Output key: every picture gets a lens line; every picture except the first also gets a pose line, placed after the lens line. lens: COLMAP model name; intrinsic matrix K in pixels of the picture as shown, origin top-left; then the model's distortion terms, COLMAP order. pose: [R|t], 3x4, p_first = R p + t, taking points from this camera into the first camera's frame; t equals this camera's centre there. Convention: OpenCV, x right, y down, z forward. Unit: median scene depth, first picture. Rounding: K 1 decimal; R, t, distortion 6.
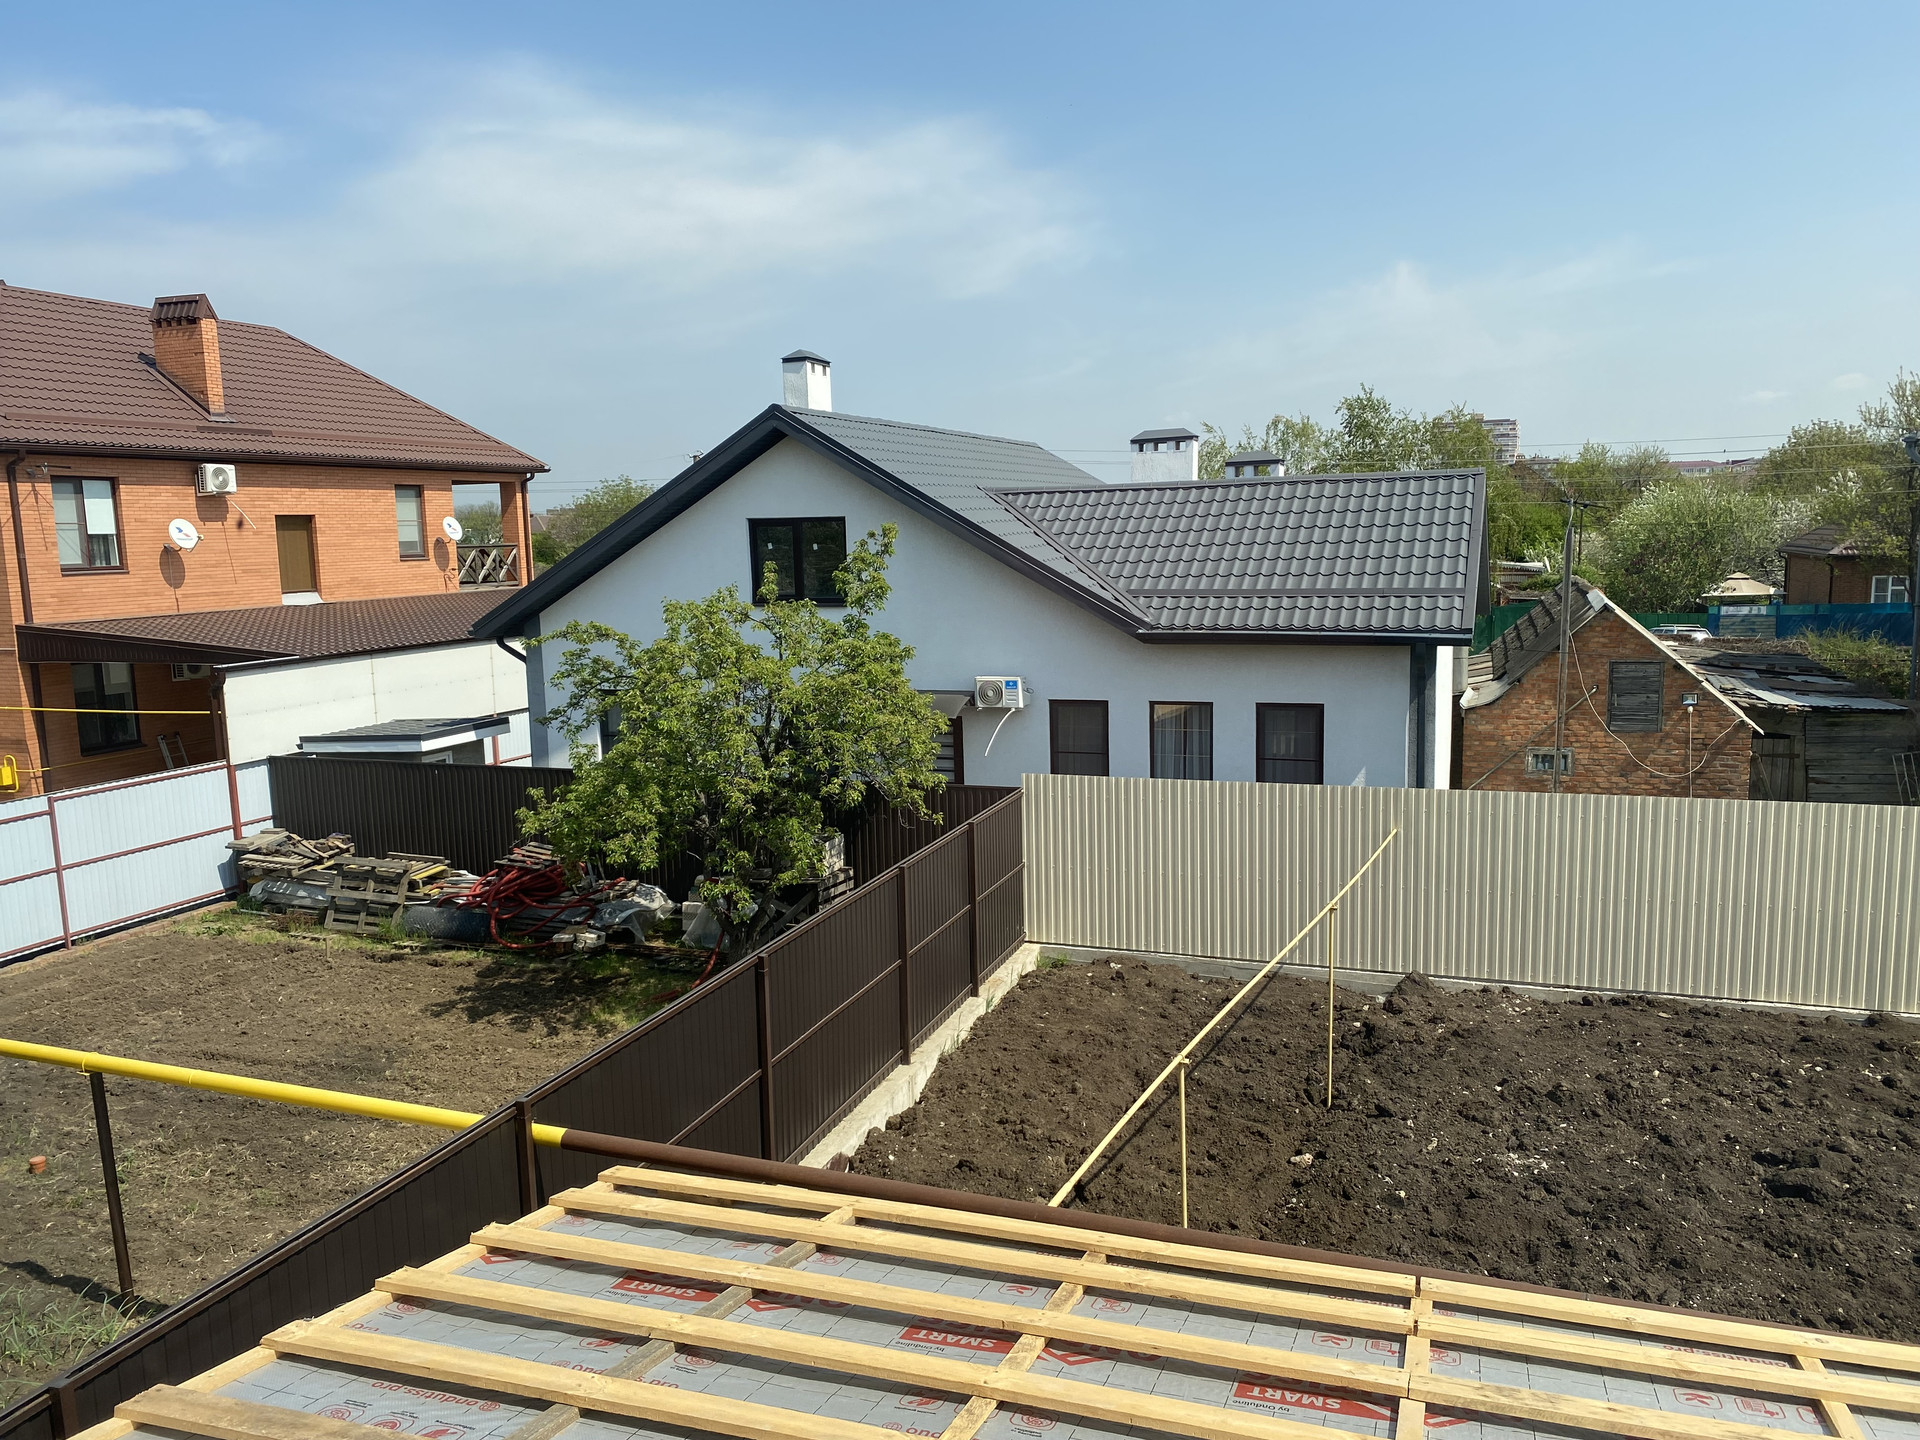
lens RADIAL K [[1473.4, 0, 966.9], [0, 1473.4, 731.8], [0, 0, 1]] dist [0.030747, -0.020775]
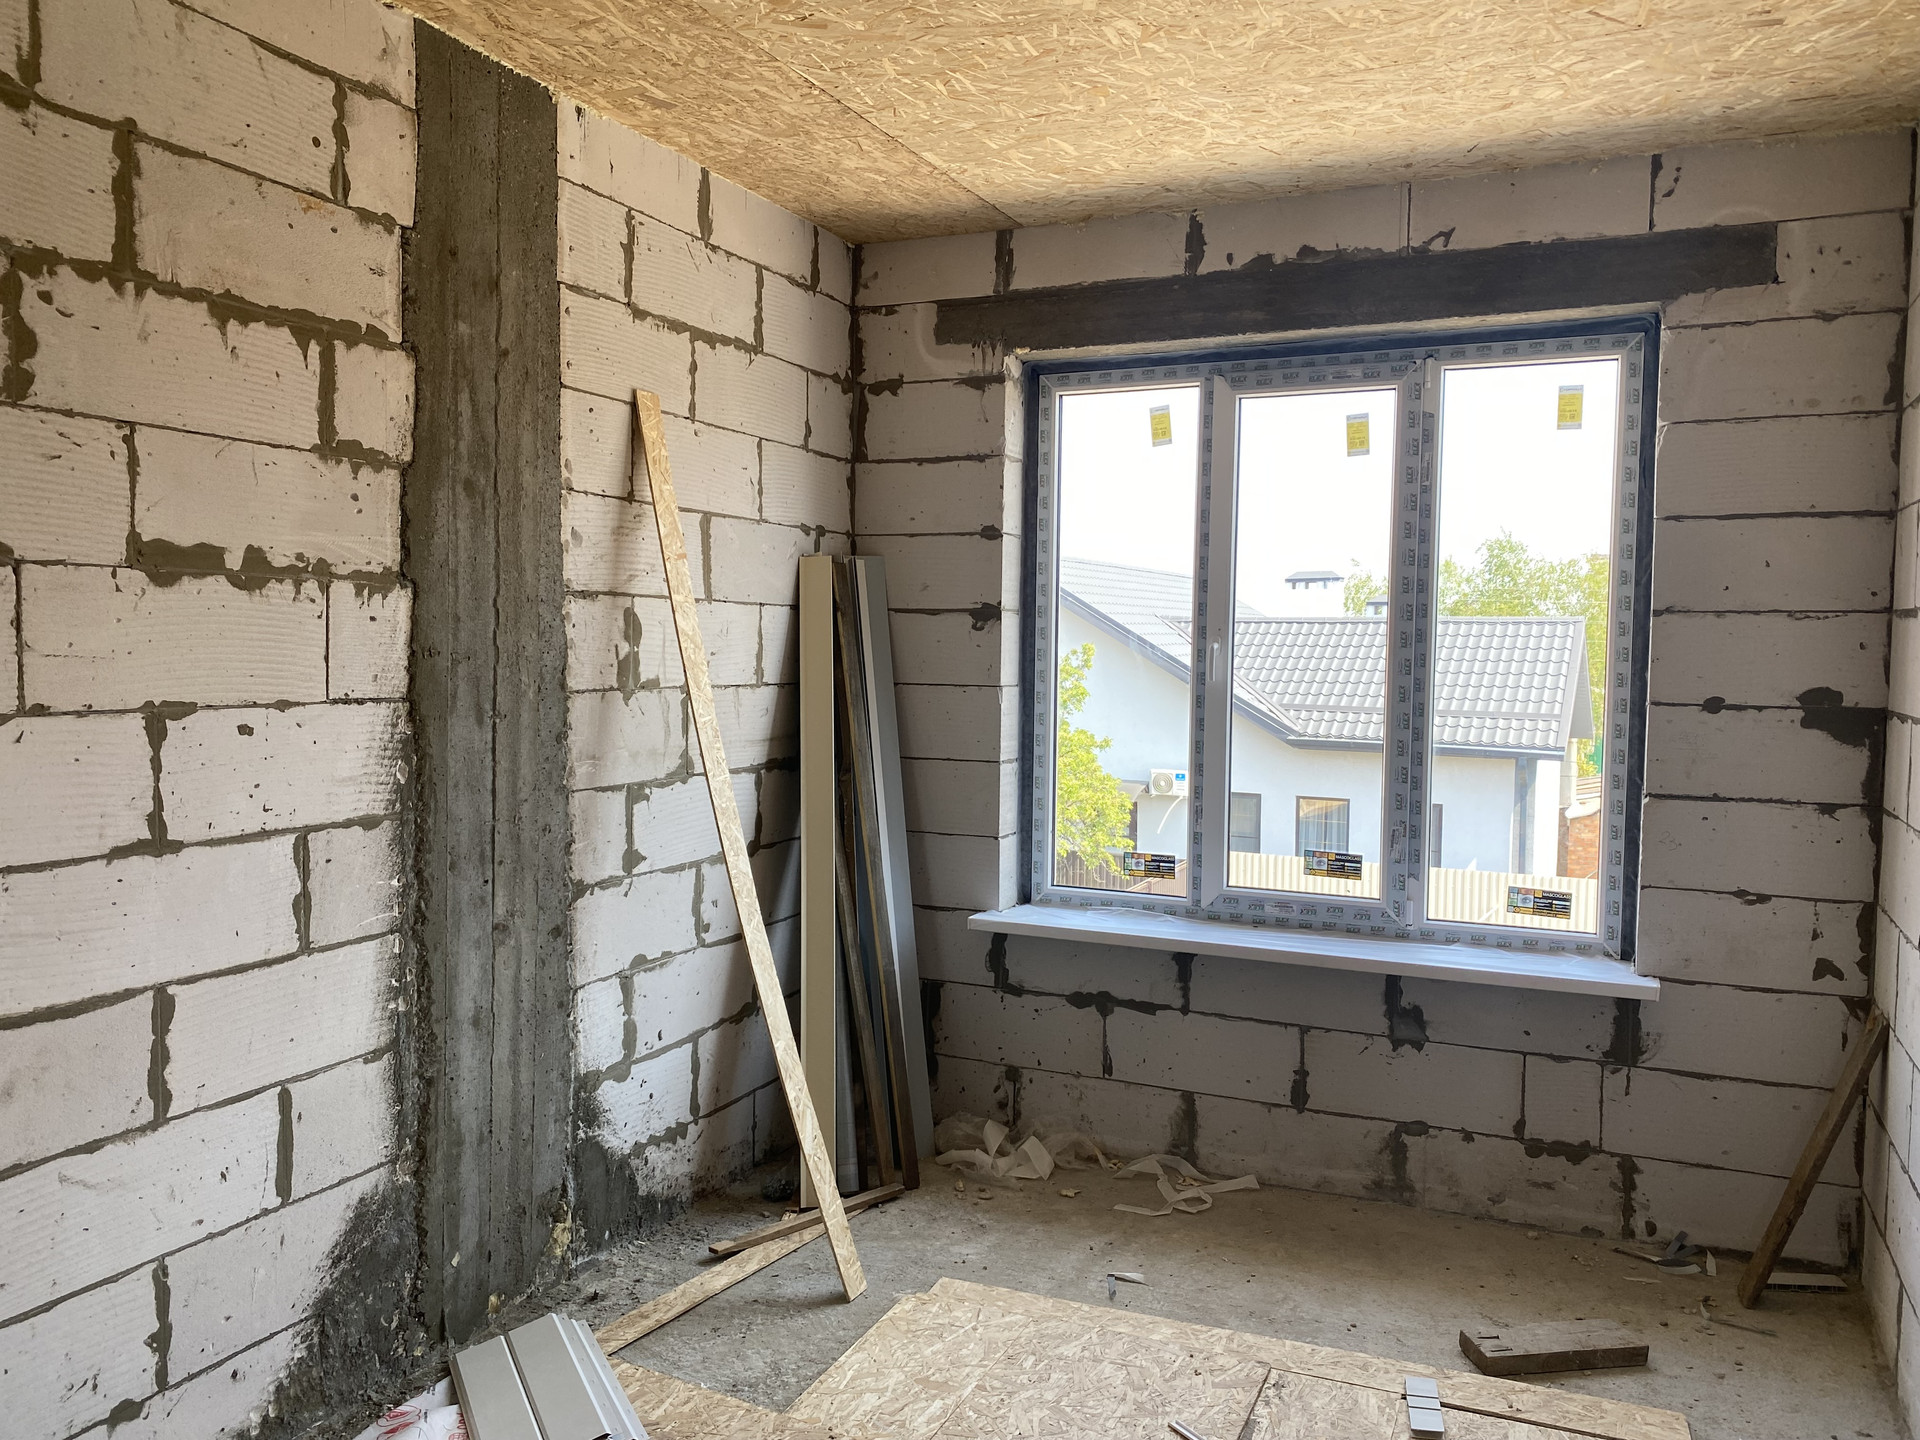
lens RADIAL K [[1473.4, 0, 959.2], [0, 1473.4, 717.0], [0, 0, 1]] dist [0.030747, -0.020775]
pose [[0.994260, 0.044108, -0.097480, -0.035129], [-0.052246, 0.995215, -0.082568, 0.028524], [0.093372, 0.087187, 0.991806, -0.231435]]
